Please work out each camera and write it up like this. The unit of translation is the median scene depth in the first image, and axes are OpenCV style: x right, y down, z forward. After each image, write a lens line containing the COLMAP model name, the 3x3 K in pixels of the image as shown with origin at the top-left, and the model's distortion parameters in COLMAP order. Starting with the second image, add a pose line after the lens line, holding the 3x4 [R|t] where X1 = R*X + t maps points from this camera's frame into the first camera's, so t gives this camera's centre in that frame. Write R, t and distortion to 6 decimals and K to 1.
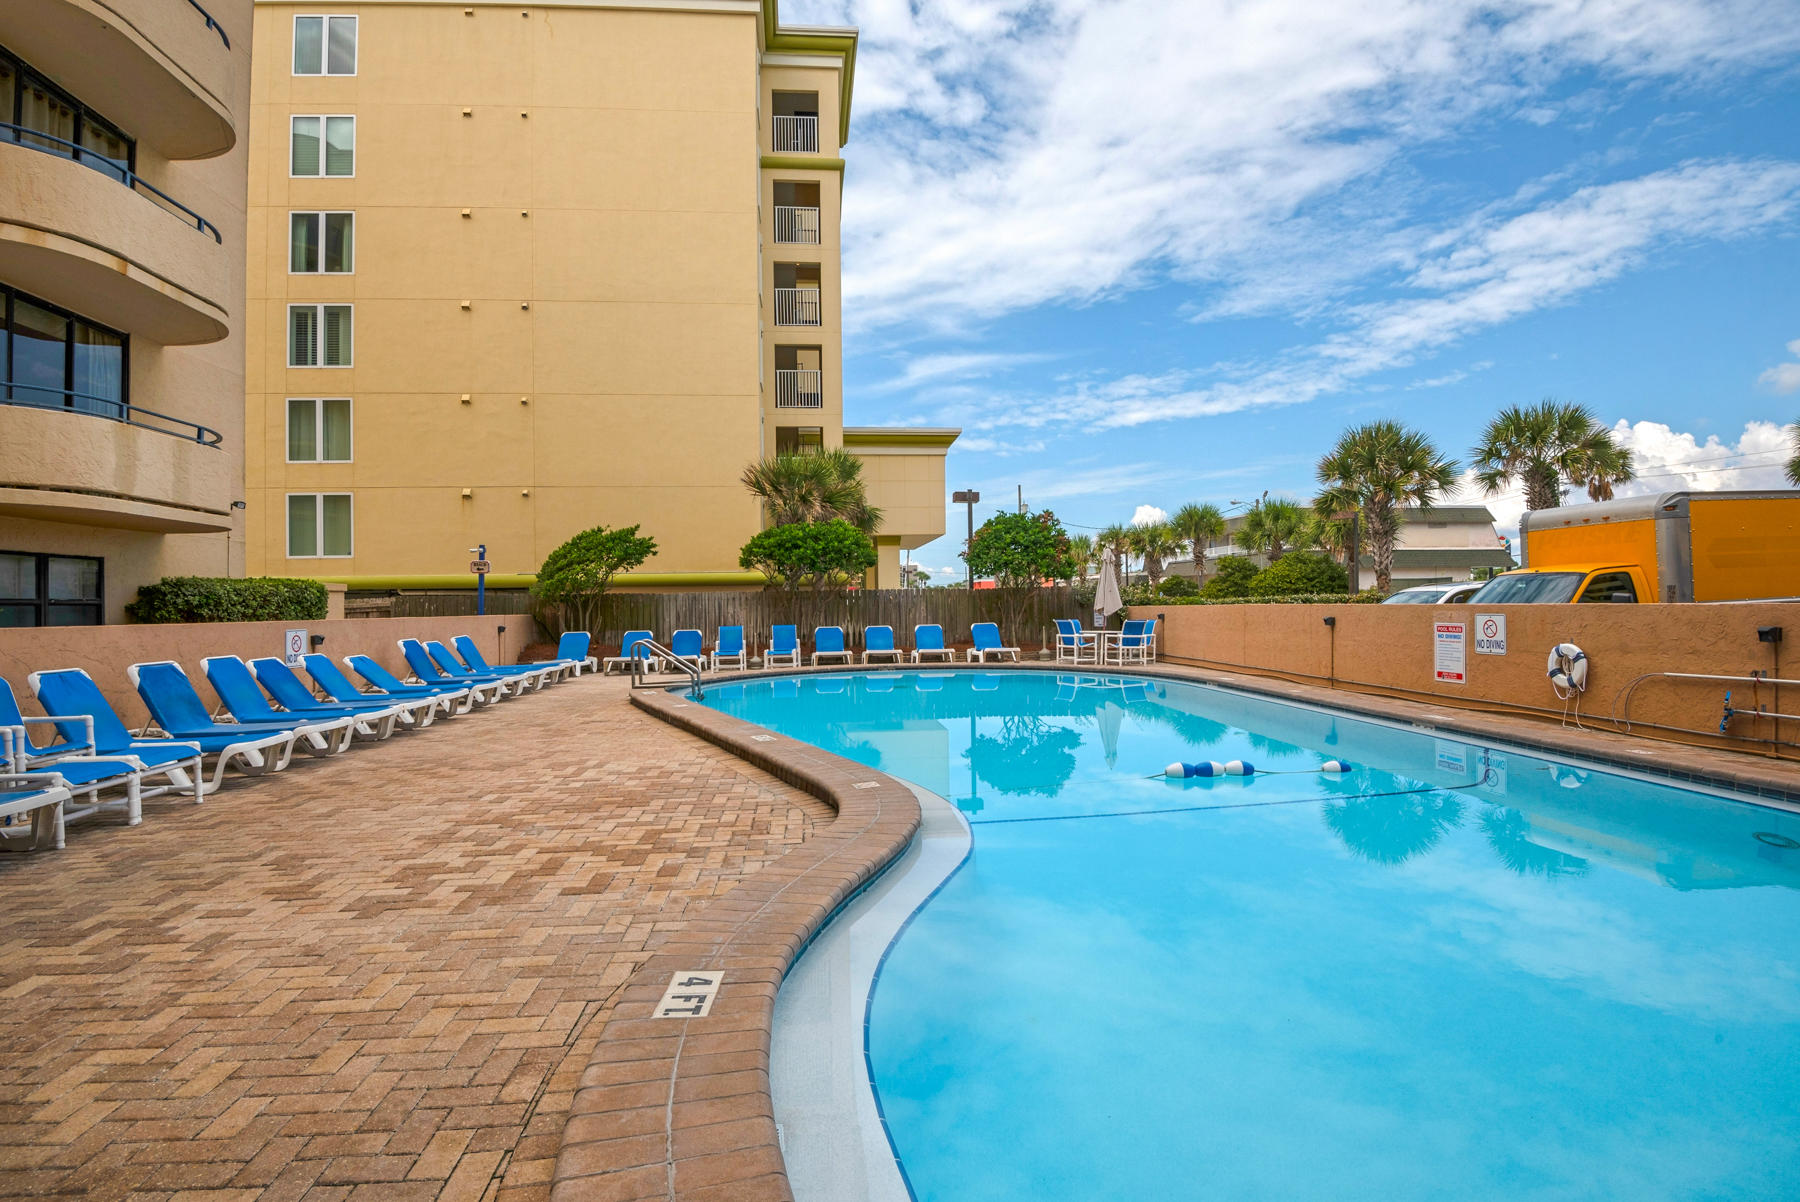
lens RADIAL K [[886.2, 0, 900.0], [0, 886.2, 601.0], [0, 0, 1]] dist [-0.020341, -0.014749]
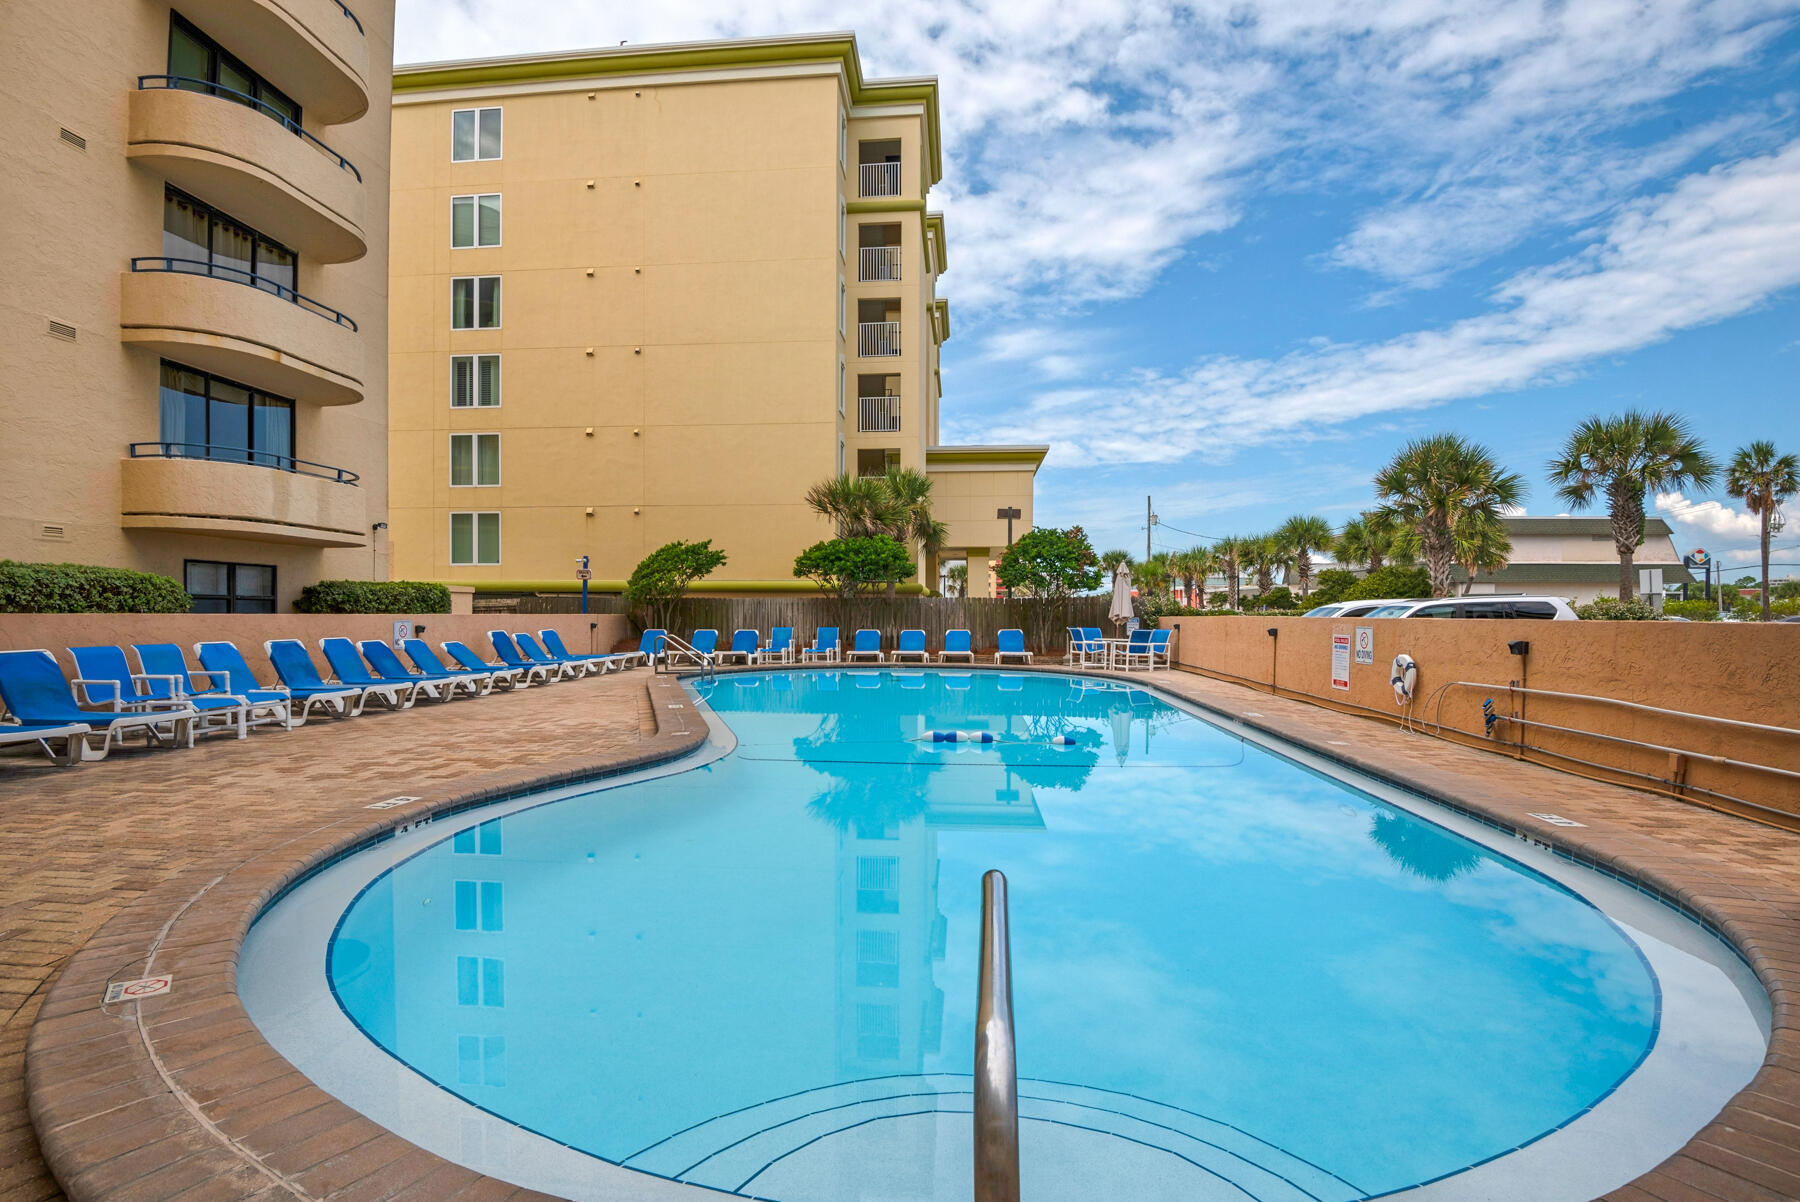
lens RADIAL K [[865.7, 0, 893.0], [0, 865.7, 623.1], [0, 0, 1]] dist [-0.001169, -0.027171]
pose [[0.982564, 0.019261, -0.184922, 0.158565], [-0.016229, 0.999708, 0.017897, 0.000302], [0.185213, -0.014584, 0.982590, -0.087371]]
